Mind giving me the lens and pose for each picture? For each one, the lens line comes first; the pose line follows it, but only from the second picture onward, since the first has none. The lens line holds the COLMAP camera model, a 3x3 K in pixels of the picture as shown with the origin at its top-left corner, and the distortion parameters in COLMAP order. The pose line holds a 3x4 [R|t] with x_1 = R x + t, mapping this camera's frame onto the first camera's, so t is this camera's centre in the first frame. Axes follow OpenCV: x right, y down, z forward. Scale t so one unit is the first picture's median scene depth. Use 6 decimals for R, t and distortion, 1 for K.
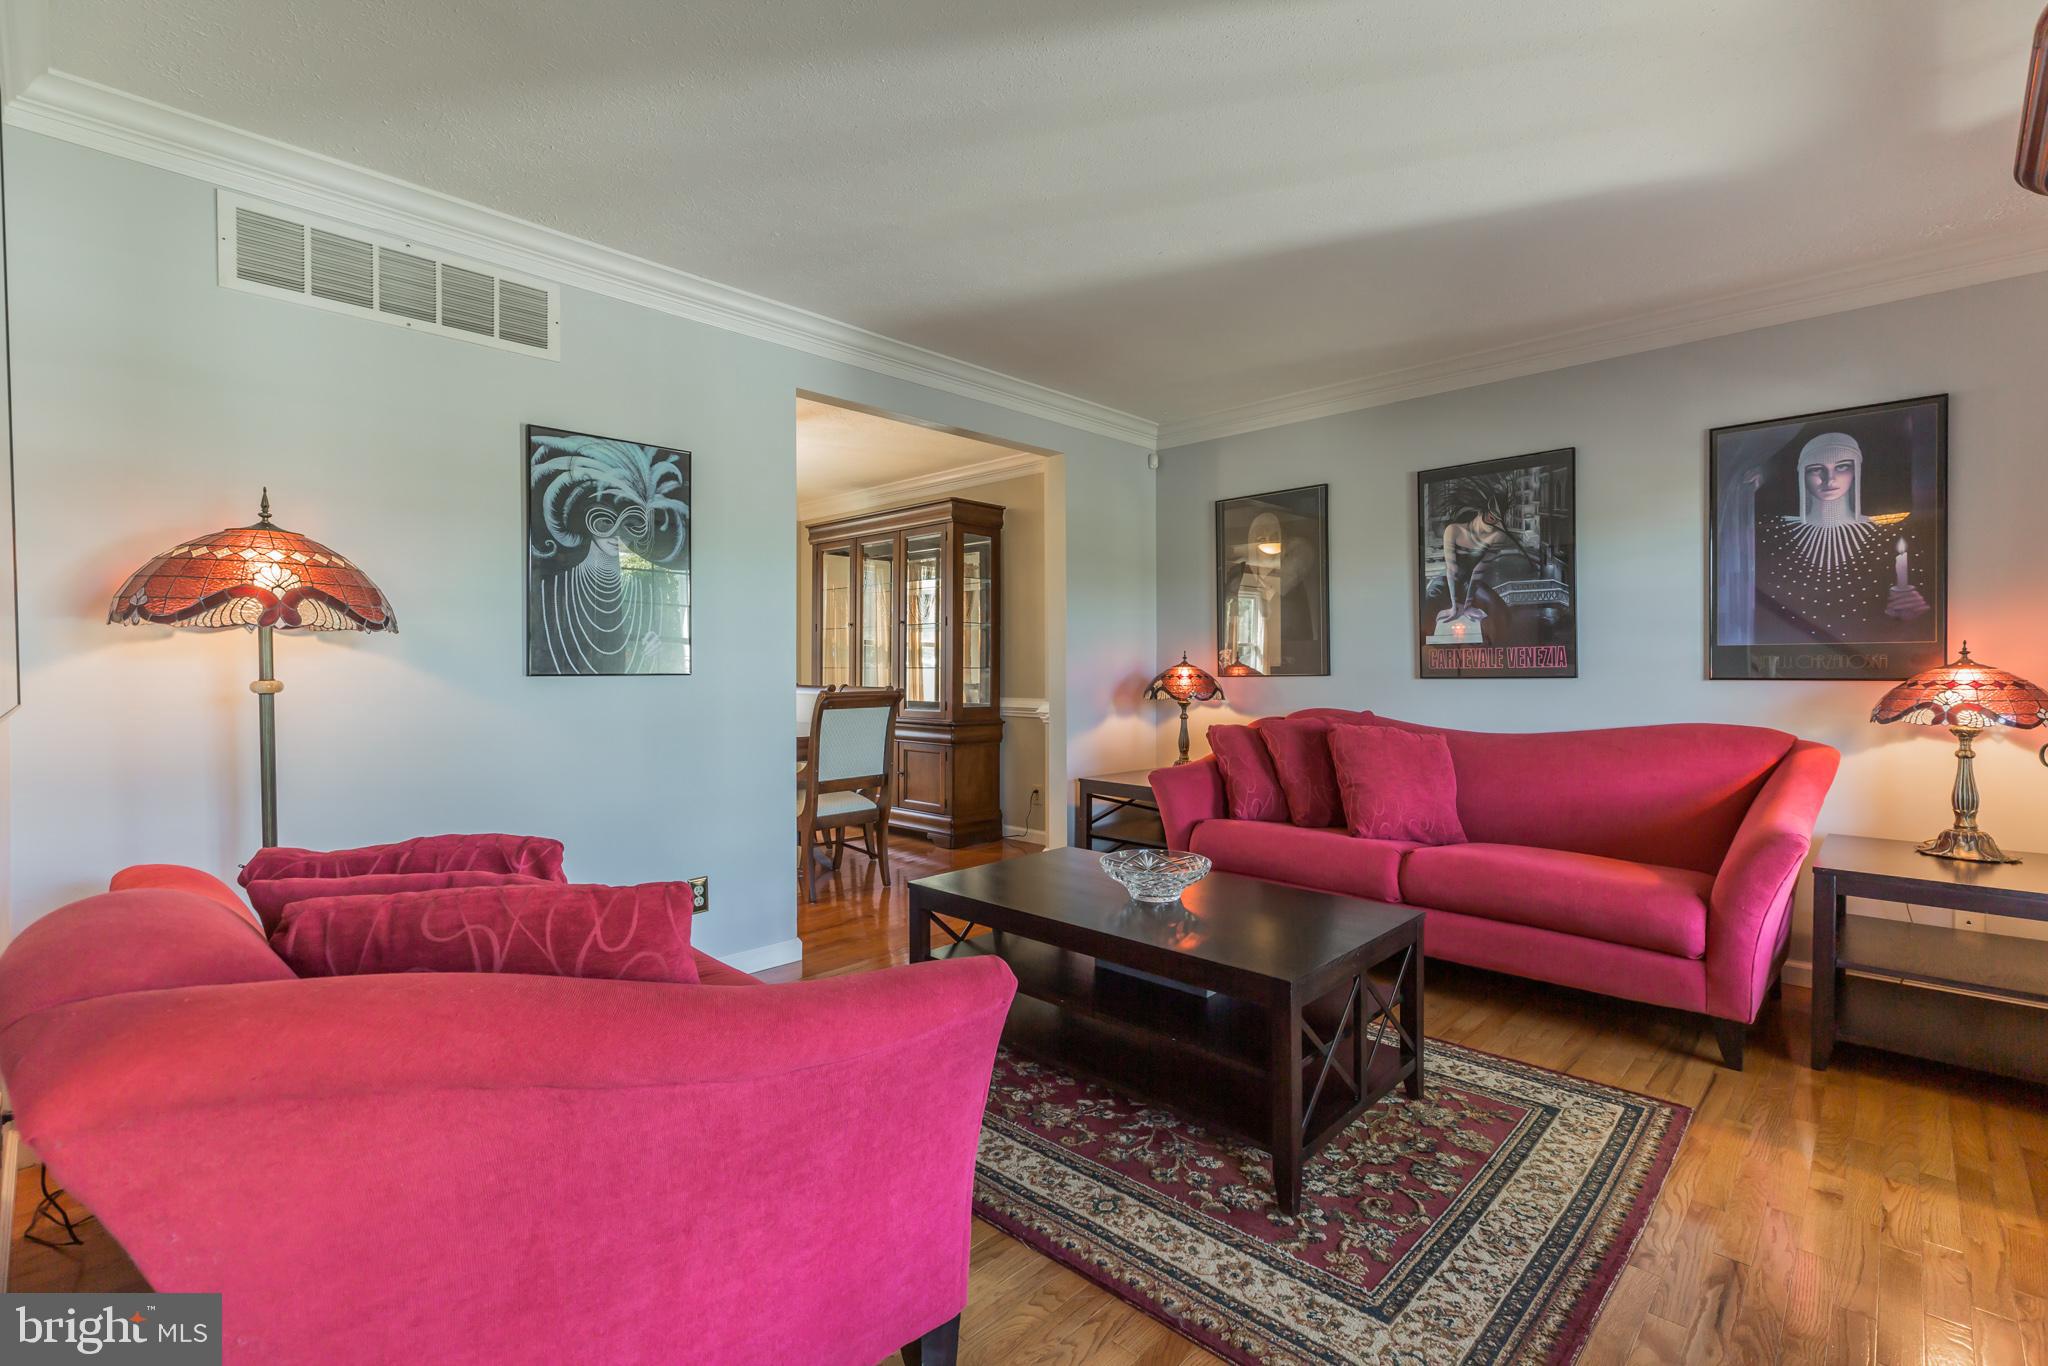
lens RADIAL K [[916.3, 0, 1026.3], [0, 916.3, 669.3], [0, 0, 1]] dist [0.009130, 0.000246]
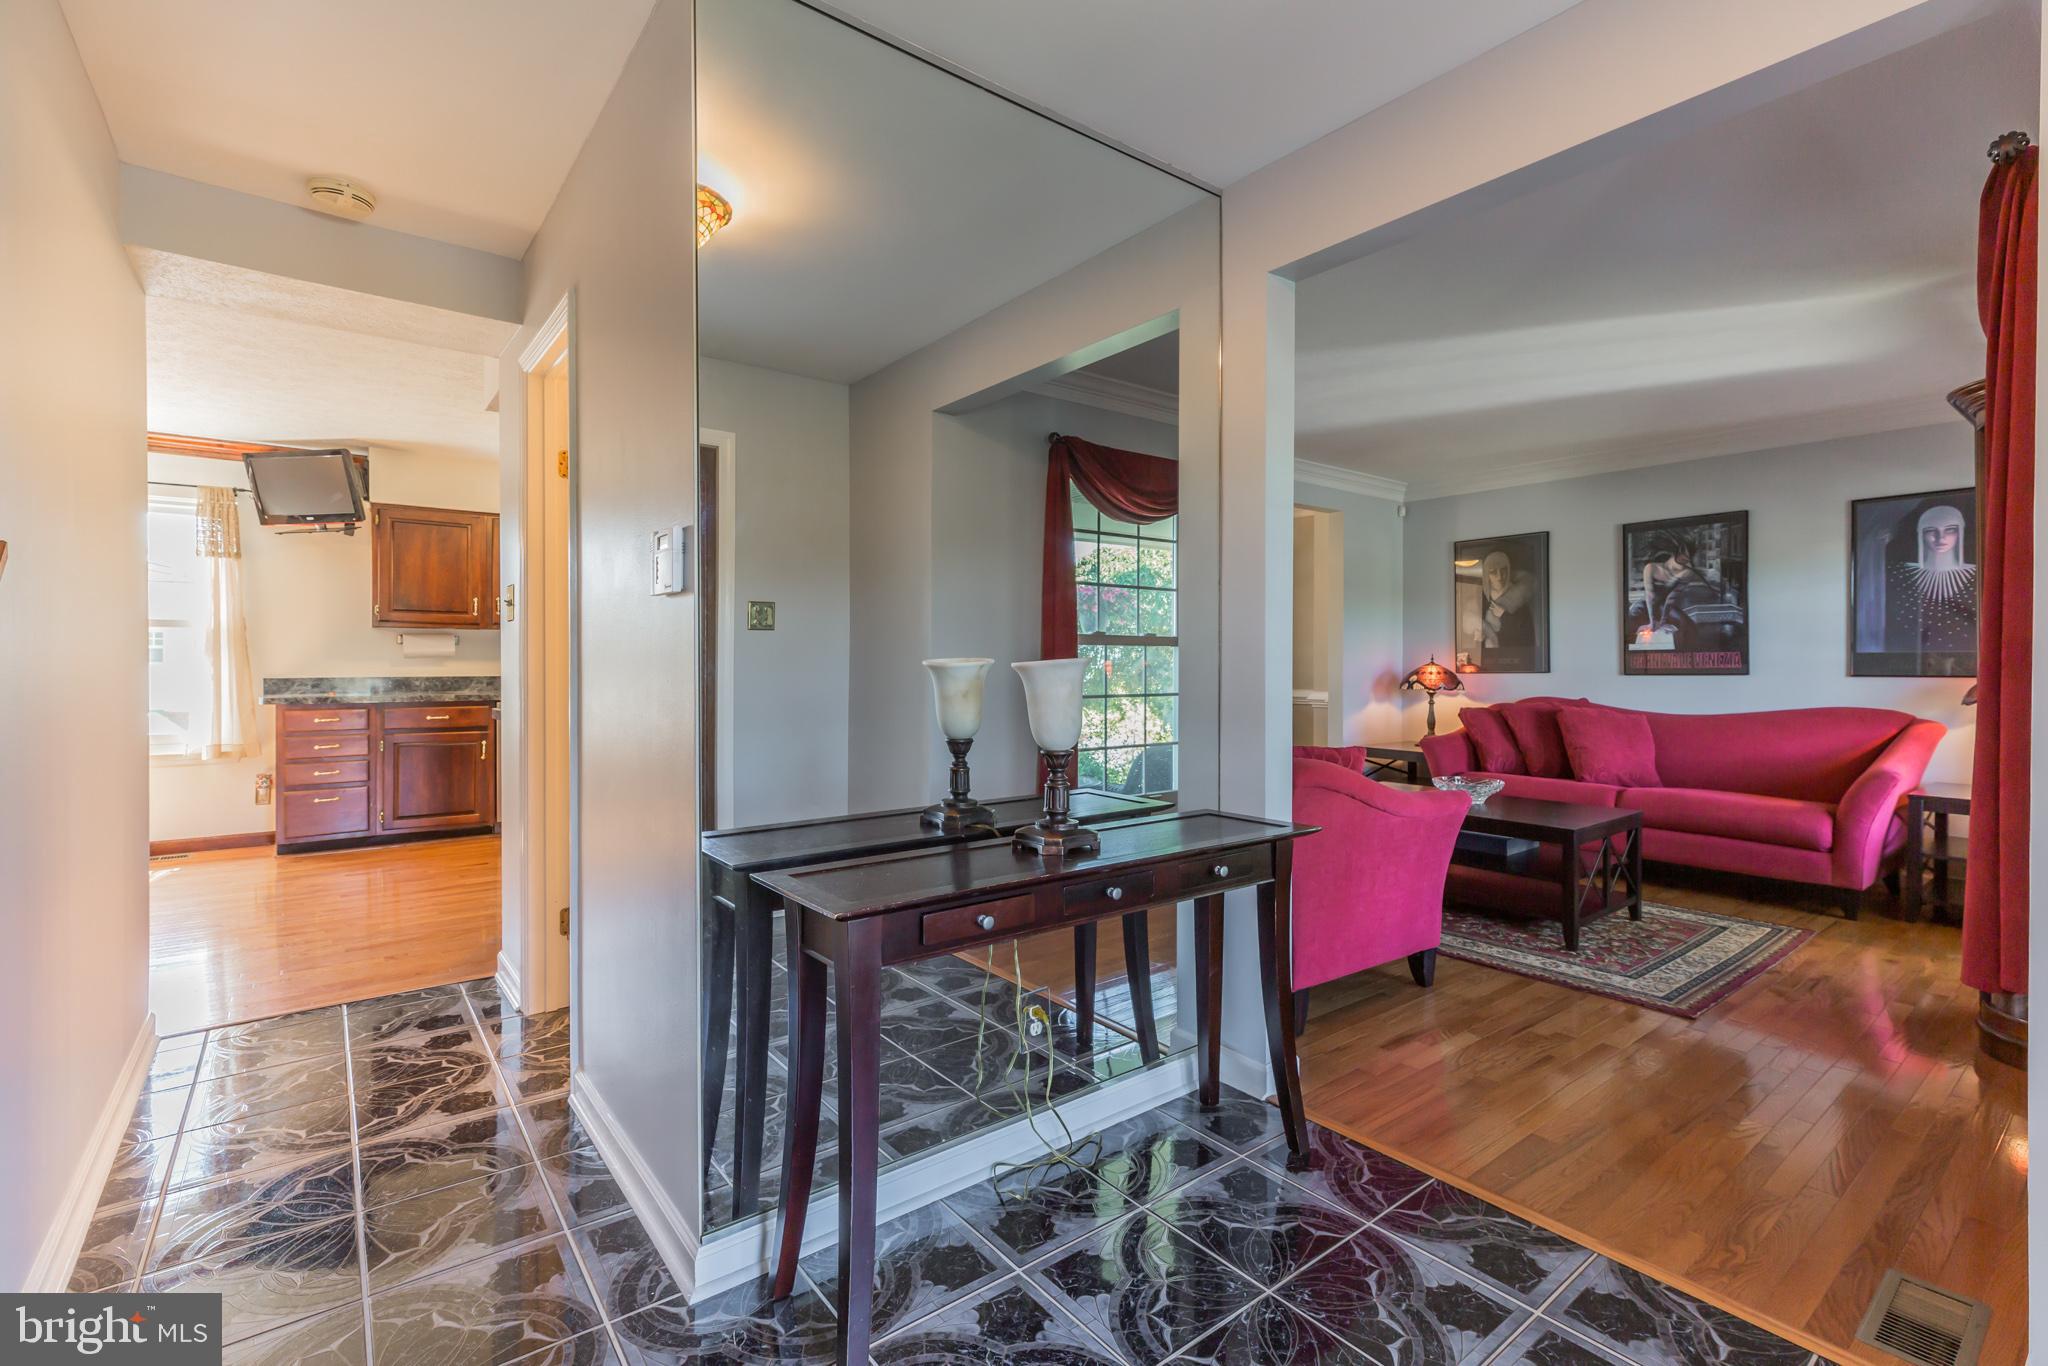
lens RADIAL K [[916.3, 0, 1024.5], [0, 916.3, 666.8], [0, 0, 1]] dist [0.009130, 0.000246]
pose [[0.990113, 0.003920, -0.140216, -0.286618], [-0.003755, 0.999992, 0.001440, -0.000741], [0.140220, -0.000899, 0.990120, -0.525984]]
